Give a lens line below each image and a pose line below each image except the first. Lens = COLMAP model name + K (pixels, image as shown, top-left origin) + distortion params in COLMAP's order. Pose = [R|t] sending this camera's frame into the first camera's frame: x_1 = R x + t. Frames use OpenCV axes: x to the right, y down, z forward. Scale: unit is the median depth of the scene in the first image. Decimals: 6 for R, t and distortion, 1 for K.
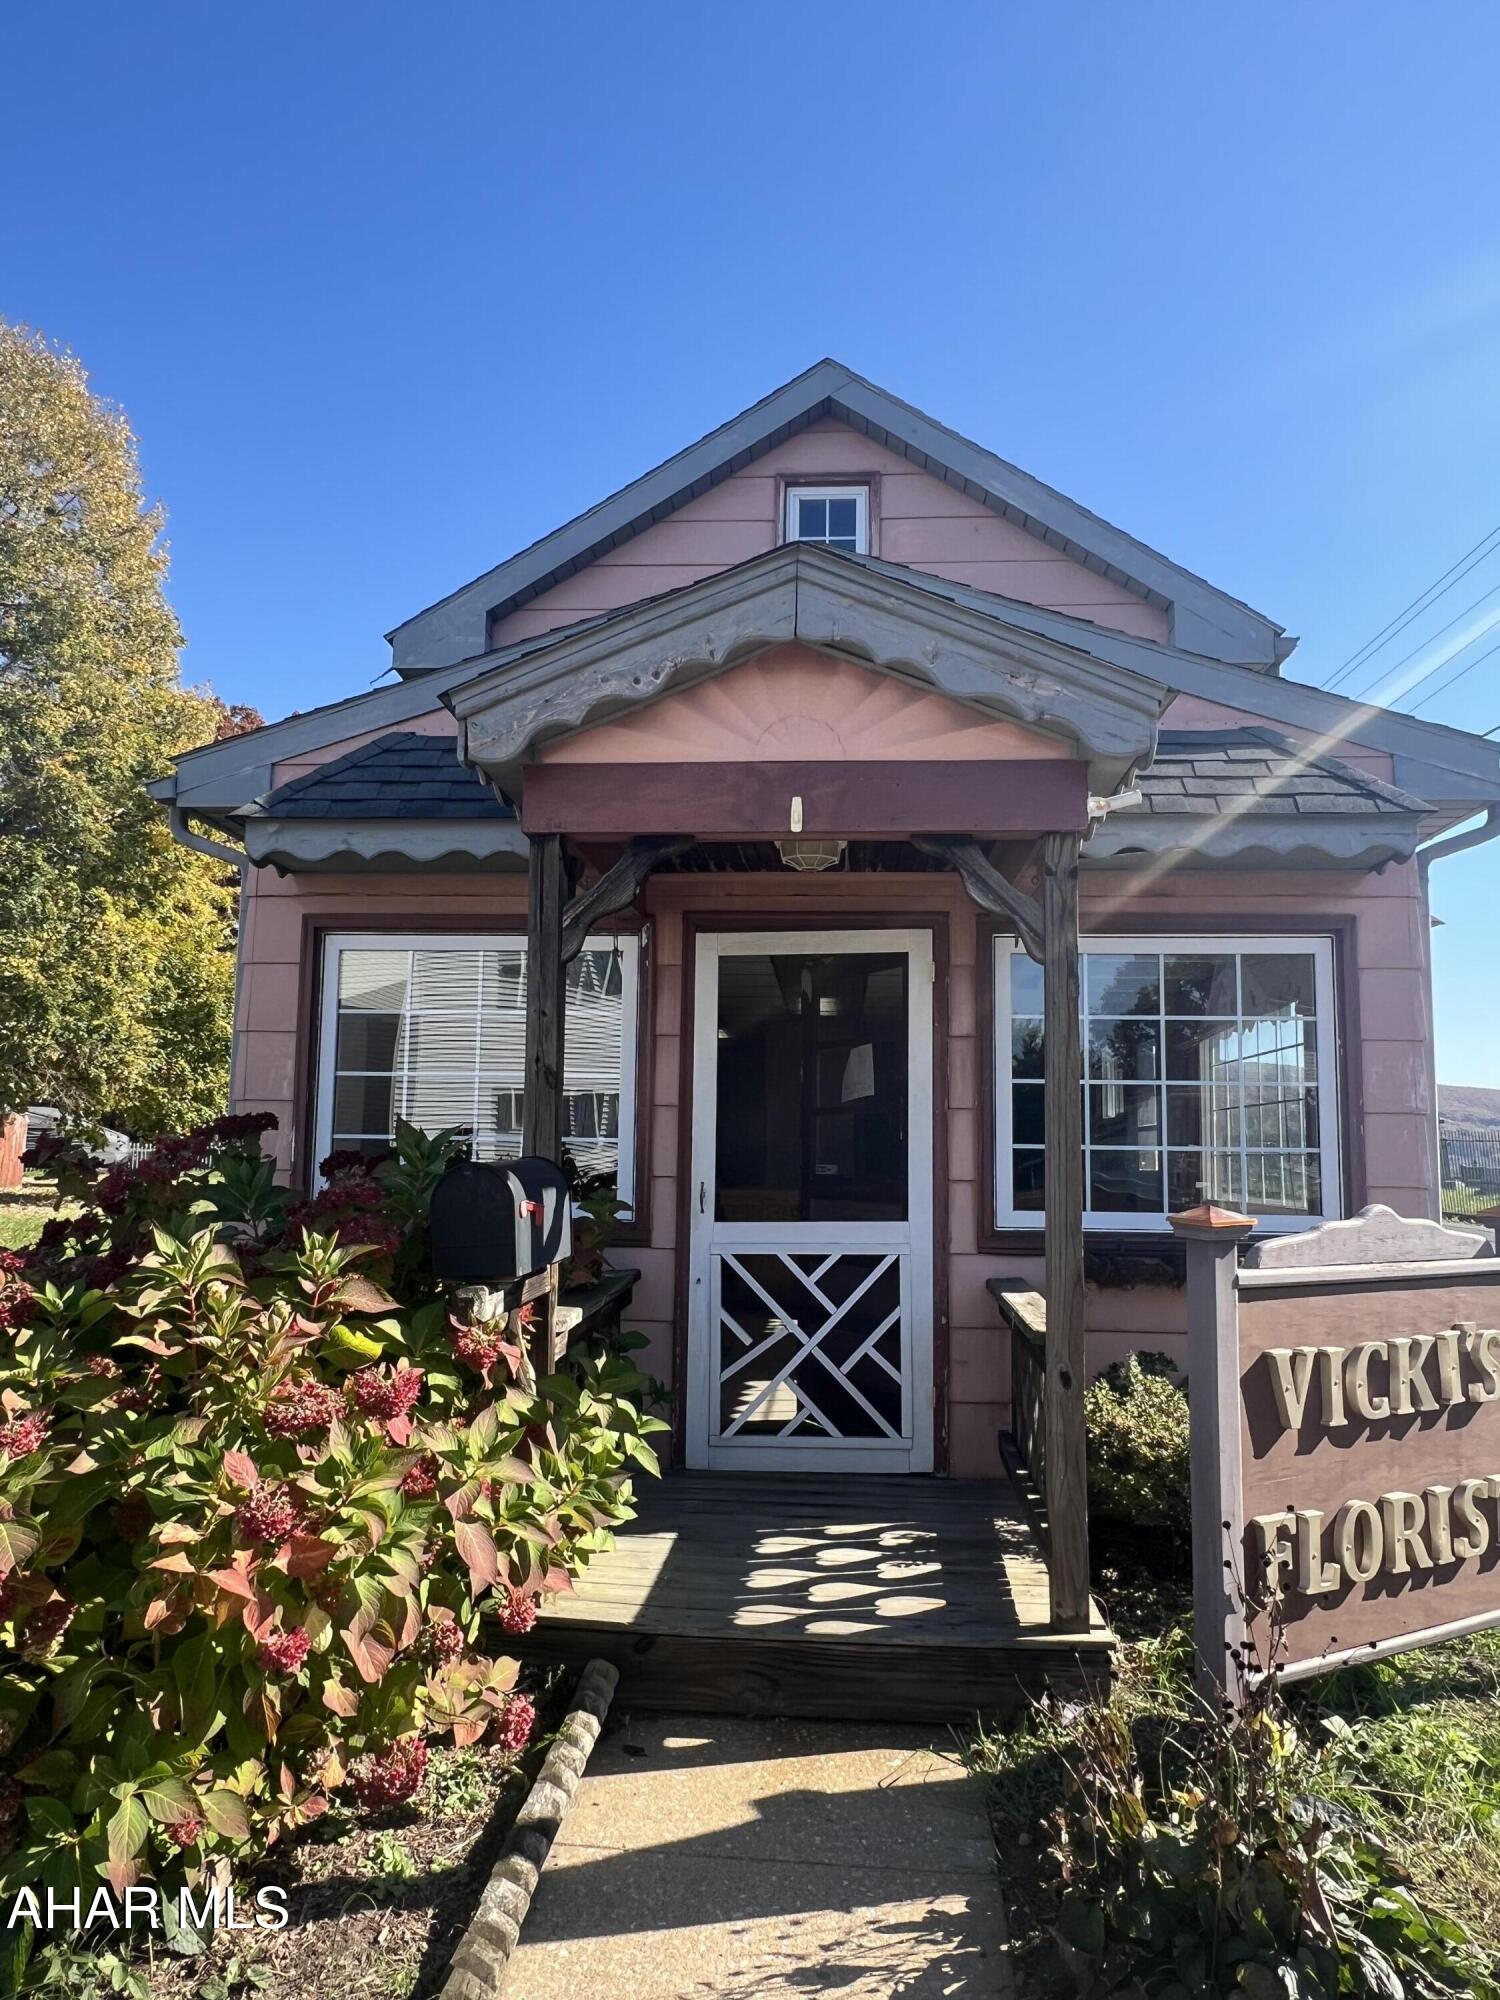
lens RADIAL K [[1318.1, 0, 742.6], [0, 1318.1, 1006.5], [0, 0, 1]] dist [-0.003149, -0.002005]
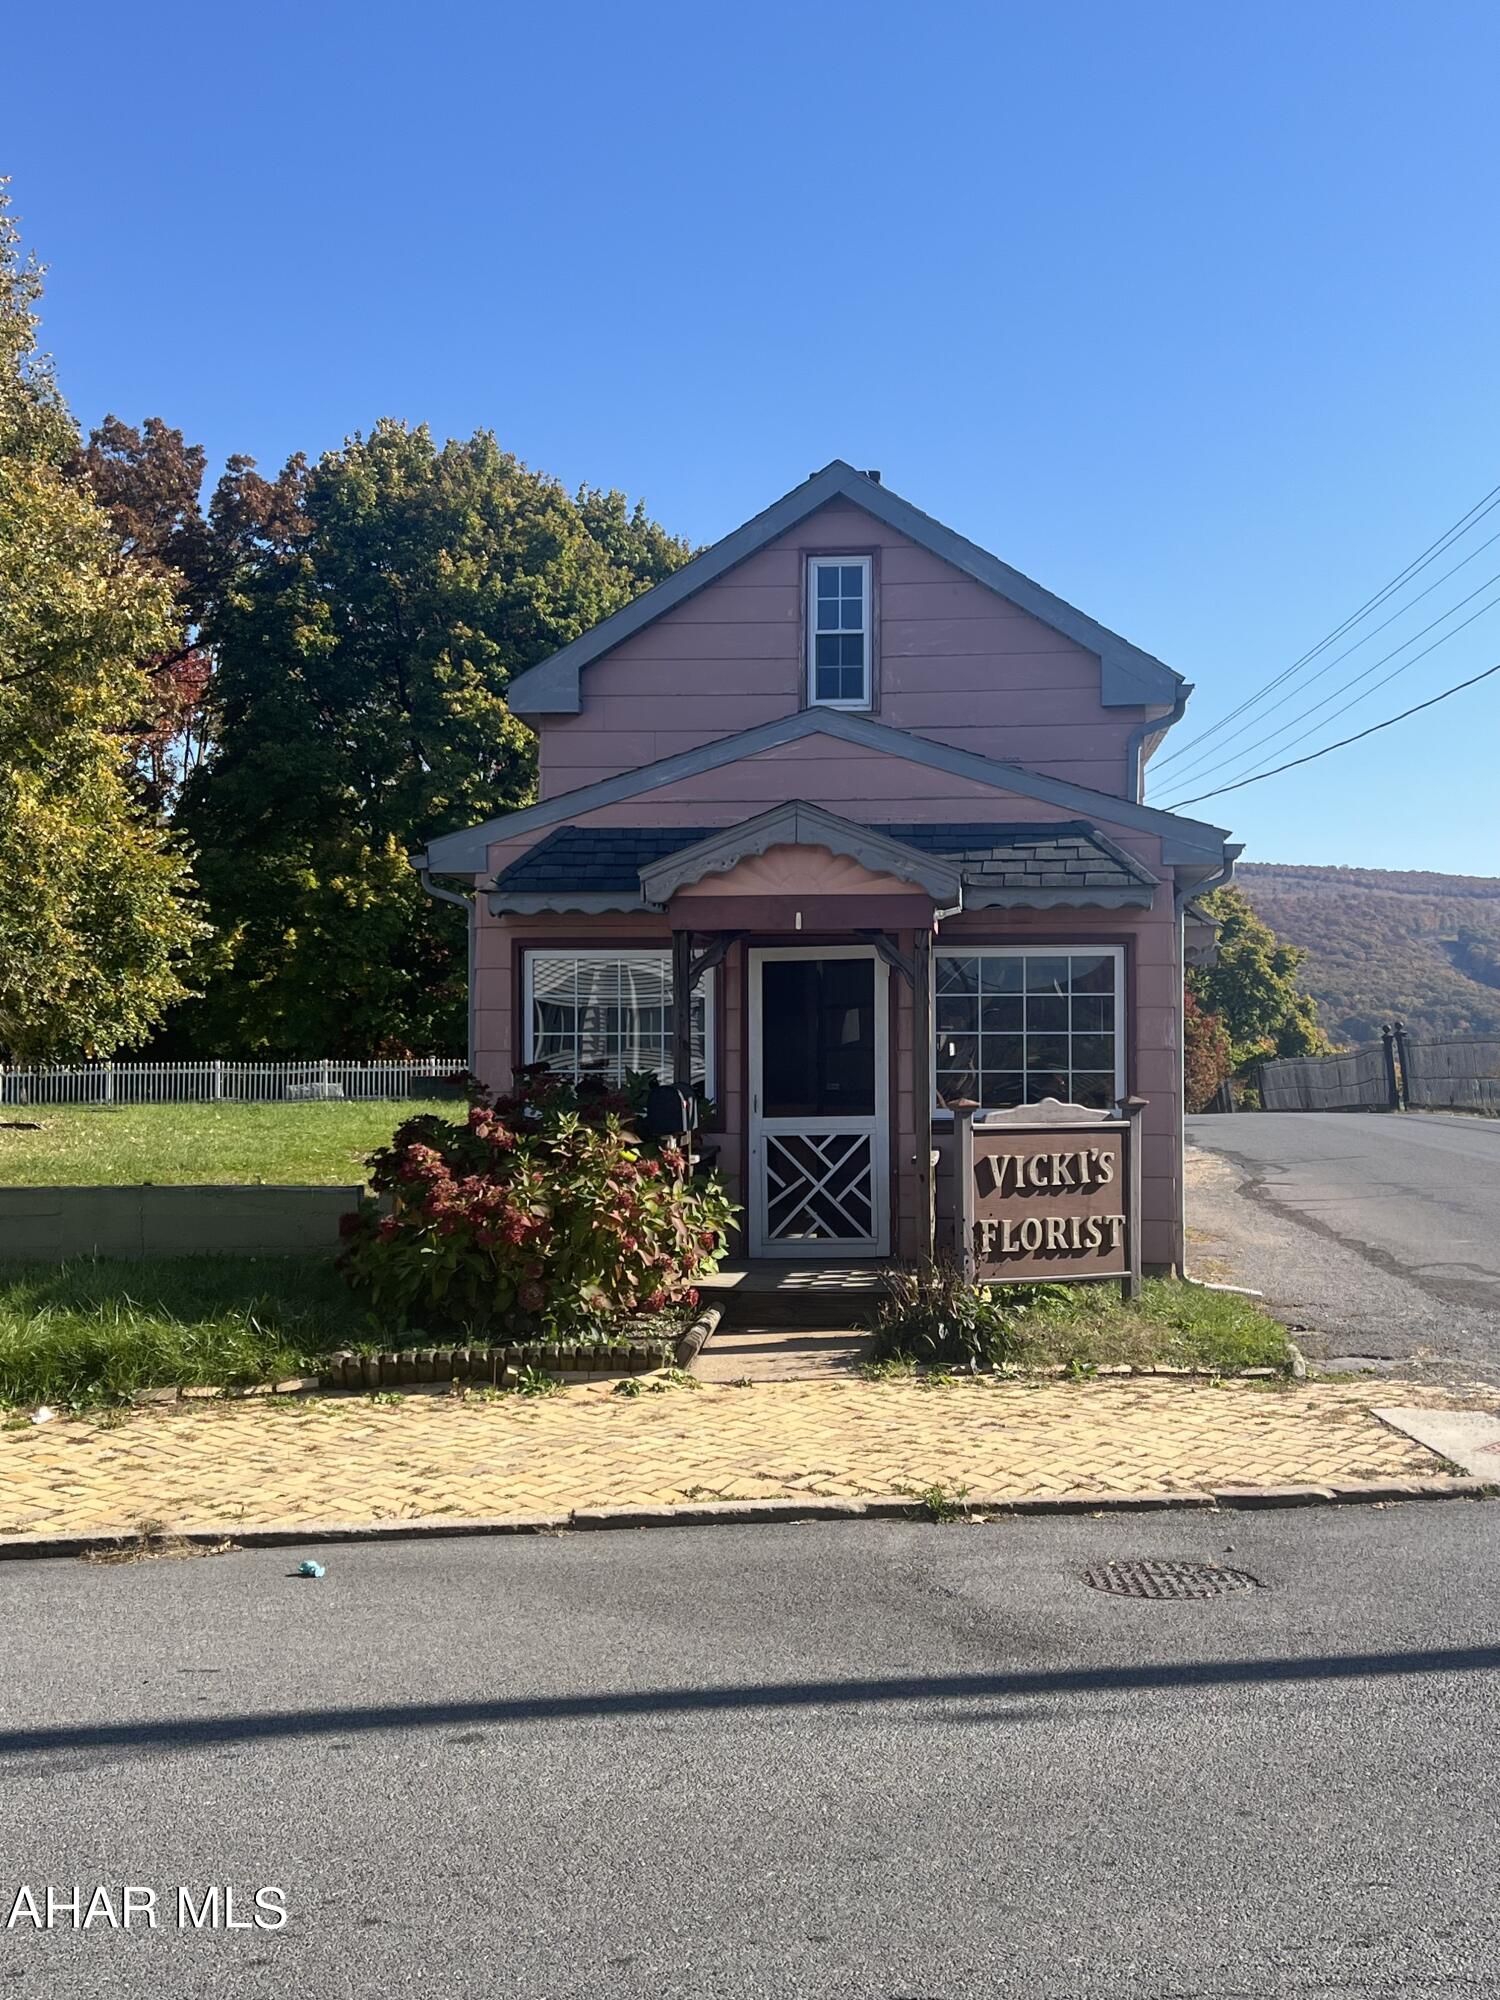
lens RADIAL K [[2262.4, 0, 749.0], [0, 2262.4, 1008.9], [0, 0, 1]] dist [0.080209, 0.000000]
pose [[0.999561, -0.016986, -0.024288, 0.035786], [0.019028, 0.996073, 0.086465, -0.241626], [0.022724, -0.086889, 0.995959, -1.993557]]
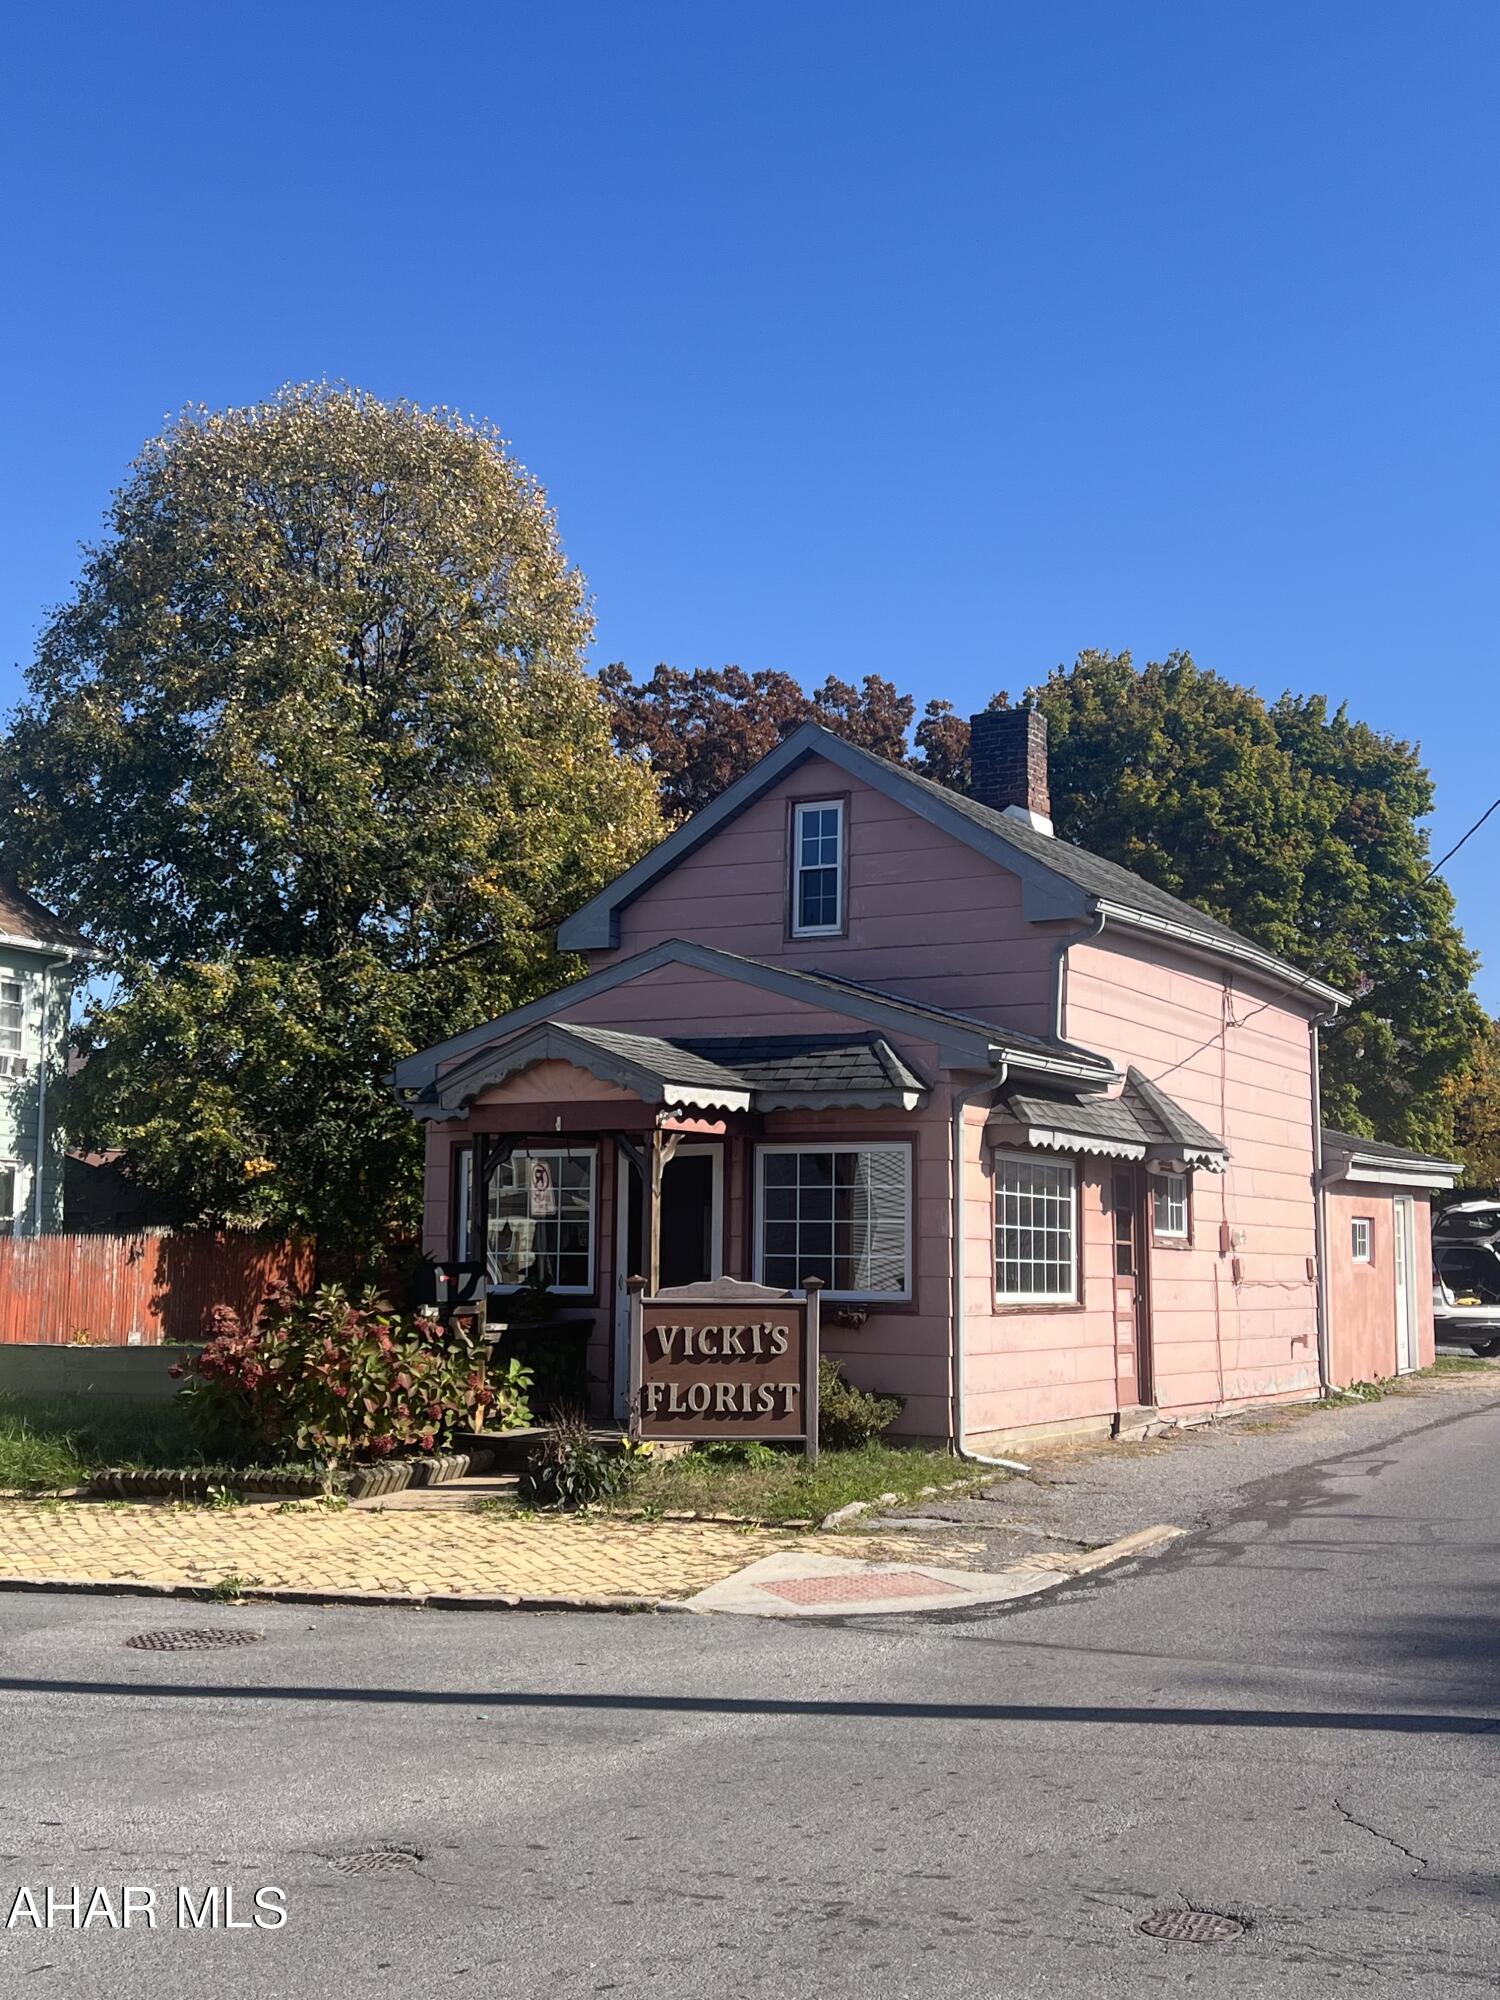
lens RADIAL K [[2262.4, 0, 754.0], [0, 2262.4, 983.3], [0, 0, 1]] dist [0.080209, 0.000000]
pose [[0.907963, -0.057303, -0.415114, 1.650186], [0.049540, 0.998338, -0.029455, -0.201907], [0.416112, 0.006179, 0.909292, -2.091756]]
